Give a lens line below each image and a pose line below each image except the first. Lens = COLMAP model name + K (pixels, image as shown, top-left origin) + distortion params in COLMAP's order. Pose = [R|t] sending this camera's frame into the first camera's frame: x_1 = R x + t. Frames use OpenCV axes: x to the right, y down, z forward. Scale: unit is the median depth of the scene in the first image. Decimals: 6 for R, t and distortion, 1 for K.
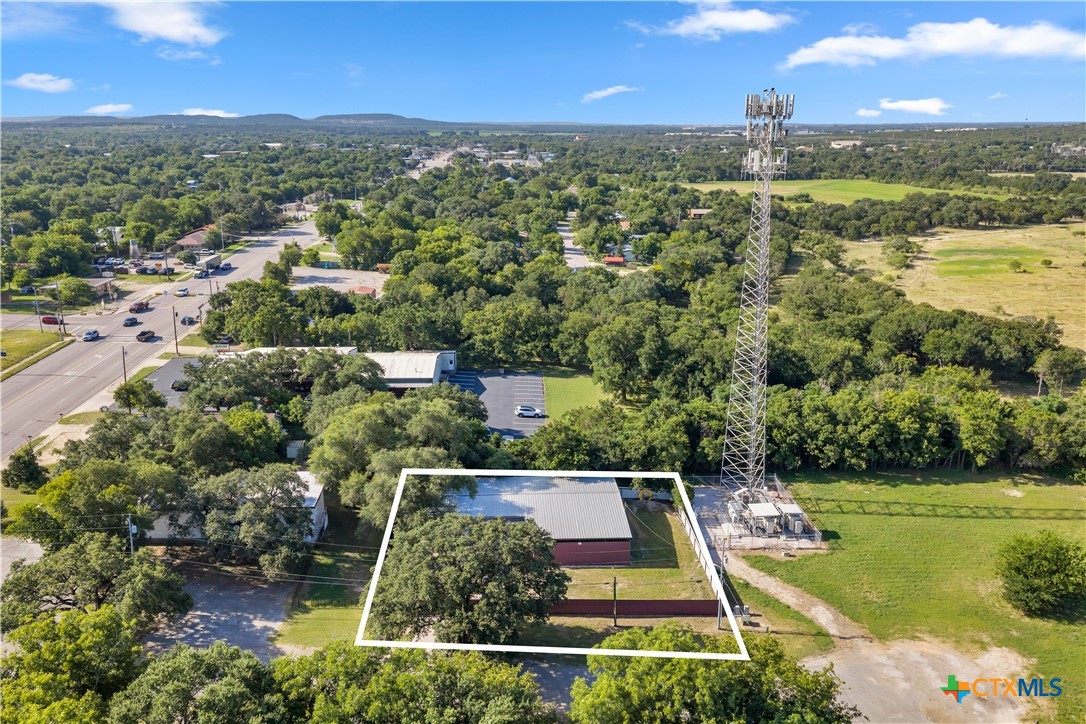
lens RADIAL K [[919.6, 0, 543.6], [0, 919.6, 361.4], [0, 0, 1]] dist [0.030465, -0.046472]
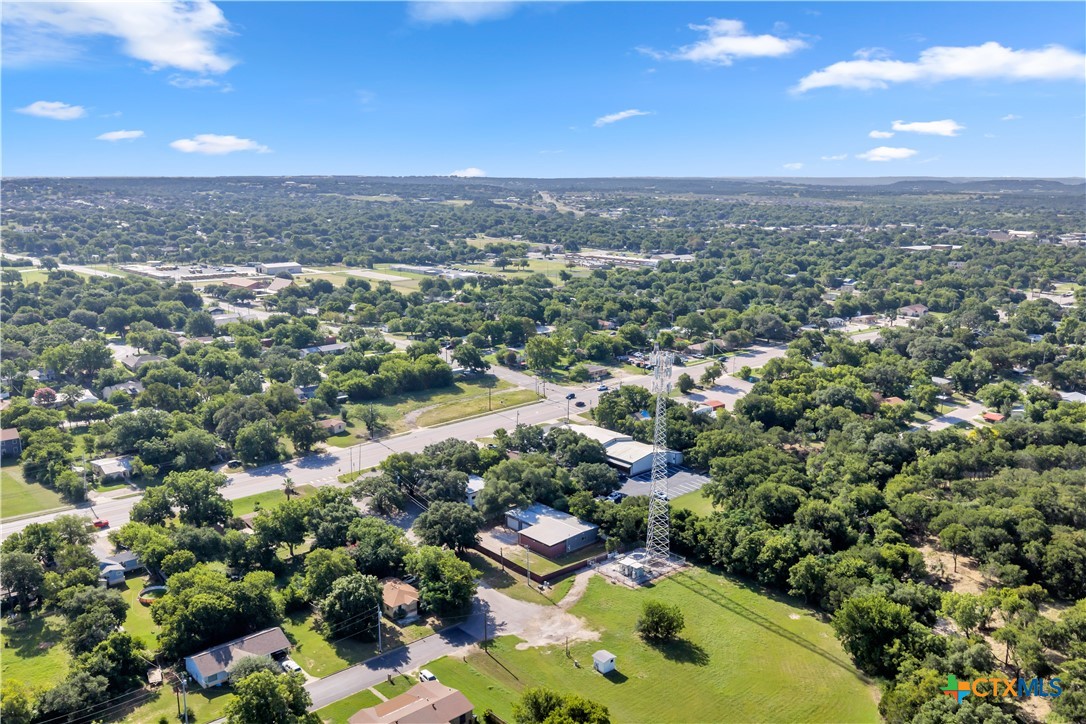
lens RADIAL K [[919.6, 0, 543.4], [0, 919.6, 361.2], [0, 0, 1]] dist [0.030465, -0.046472]
pose [[0.650194, 0.161642, -0.742375, 0.846327], [-0.204940, 0.978201, 0.033498, -0.158284], [0.731606, 0.130362, 0.669147, -0.270094]]
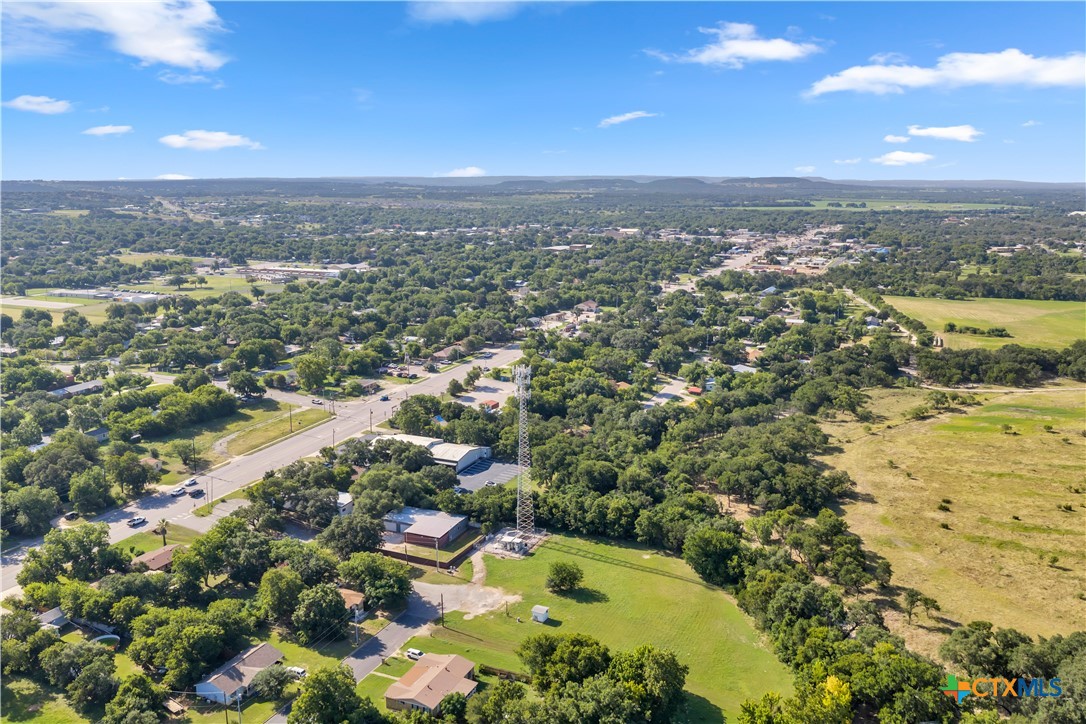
lens RADIAL K [[919.6, 0, 543.0], [0, 919.6, 363.9], [0, 0, 1]] dist [0.030465, -0.046472]
pose [[0.902754, 0.092286, -0.420142, 0.720115], [-0.114476, 0.993036, -0.027850, -0.129986], [0.414645, 0.073238, 0.907031, -0.640439]]
